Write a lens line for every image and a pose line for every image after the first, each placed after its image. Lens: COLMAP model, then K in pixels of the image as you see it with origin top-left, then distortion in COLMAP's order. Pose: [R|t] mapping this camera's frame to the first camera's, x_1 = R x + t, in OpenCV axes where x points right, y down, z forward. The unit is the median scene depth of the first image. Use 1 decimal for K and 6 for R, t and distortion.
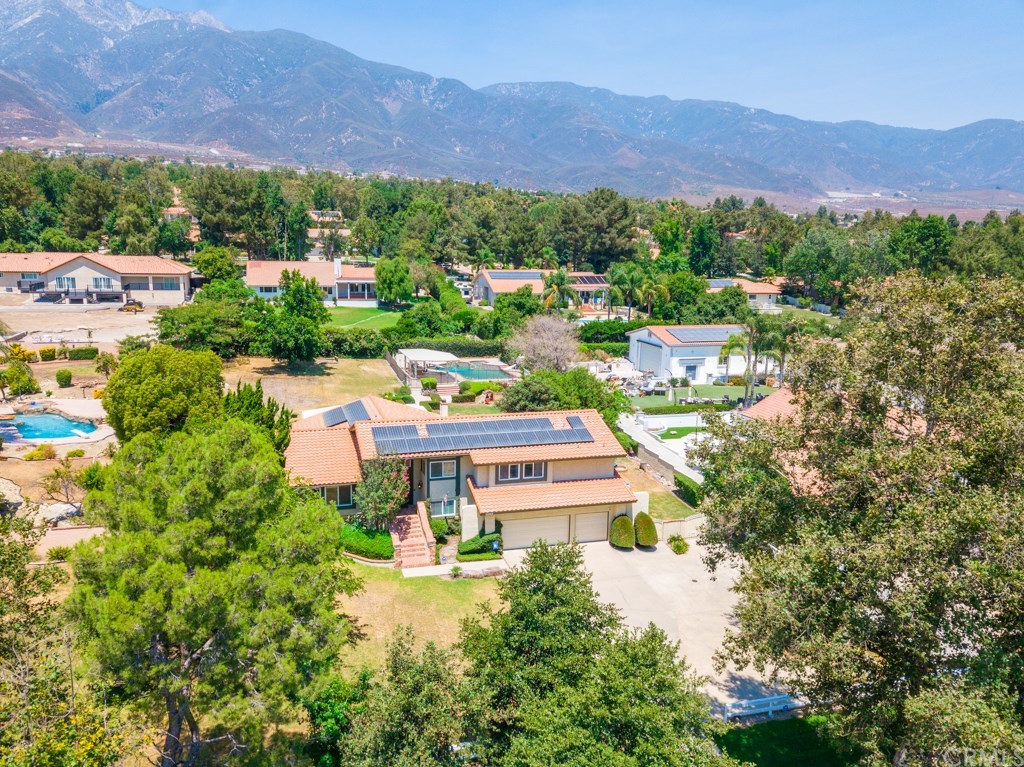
lens RADIAL K [[776.8, 0, 506.3], [0, 776.8, 399.2], [0, 0, 1]] dist [0.029415, -0.007134]
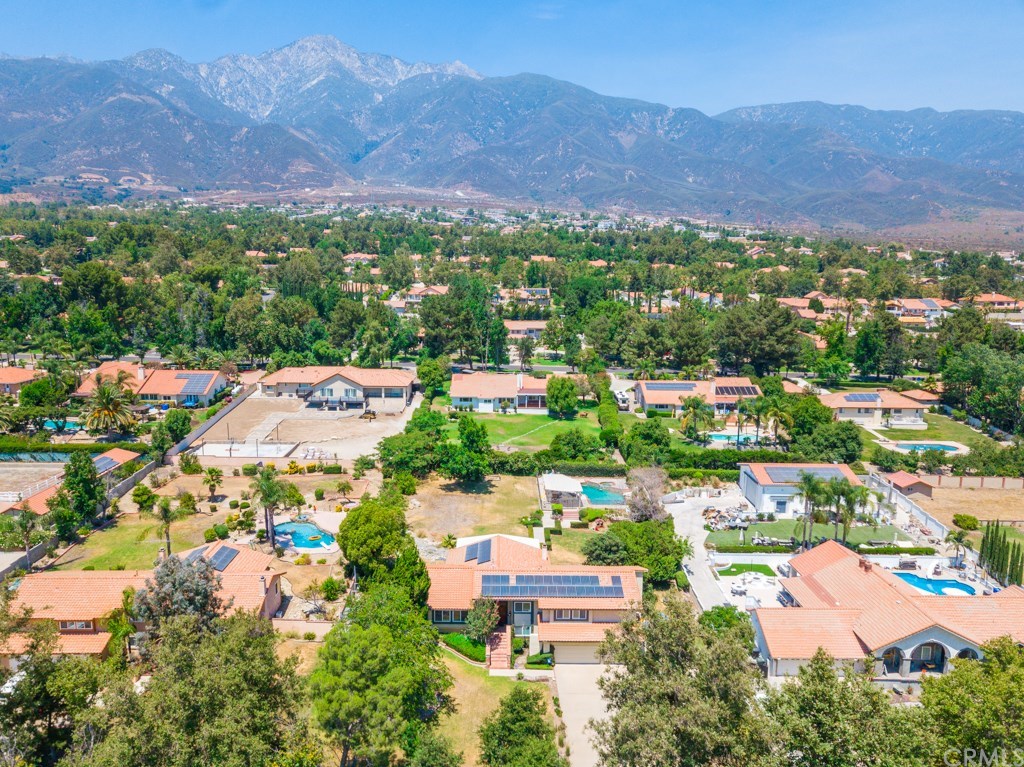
lens RADIAL K [[776.8, 0, 506.3], [0, 776.8, 399.2], [0, 0, 1]] dist [0.029415, -0.007134]
pose [[0.958675, 0.039371, -0.281765, 0.125501], [-0.048878, 0.998445, -0.026791, -0.114157], [0.280272, 0.039456, 0.959109, -0.220727]]
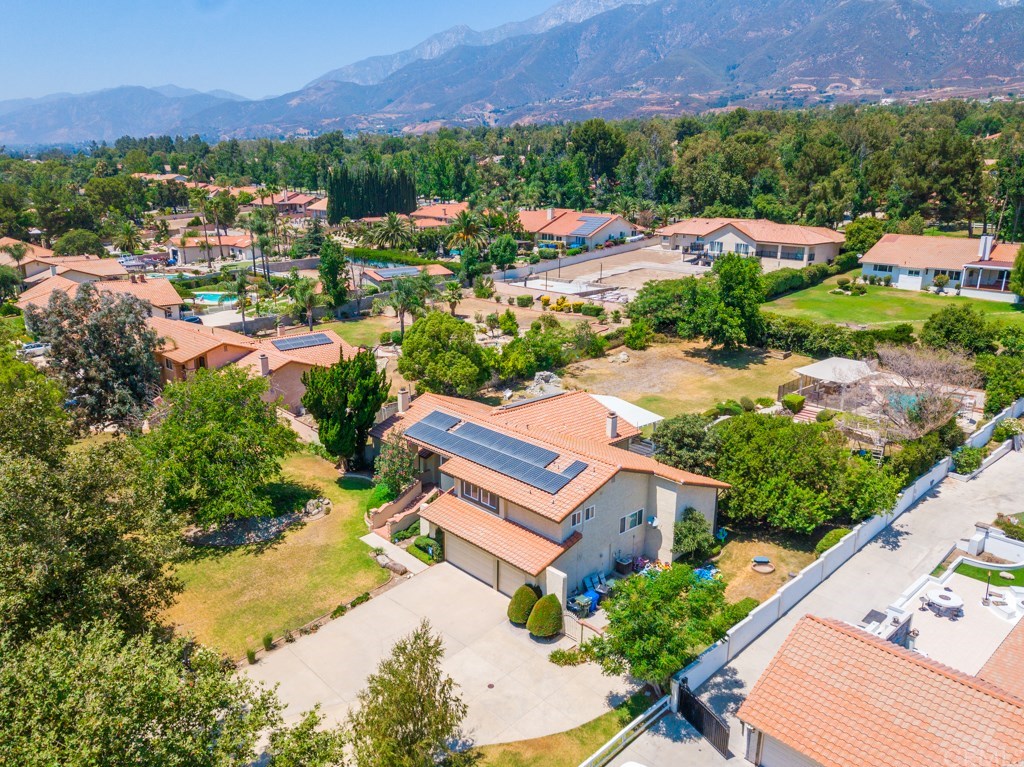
lens RADIAL K [[776.8, 0, 506.3], [0, 776.8, 399.2], [0, 0, 1]] dist [0.029415, -0.007134]
pose [[0.439263, 0.238057, -0.866243, 0.325998], [-0.182315, 0.967808, 0.173518, -0.074903], [0.879664, 0.081709, 0.468524, 0.223755]]
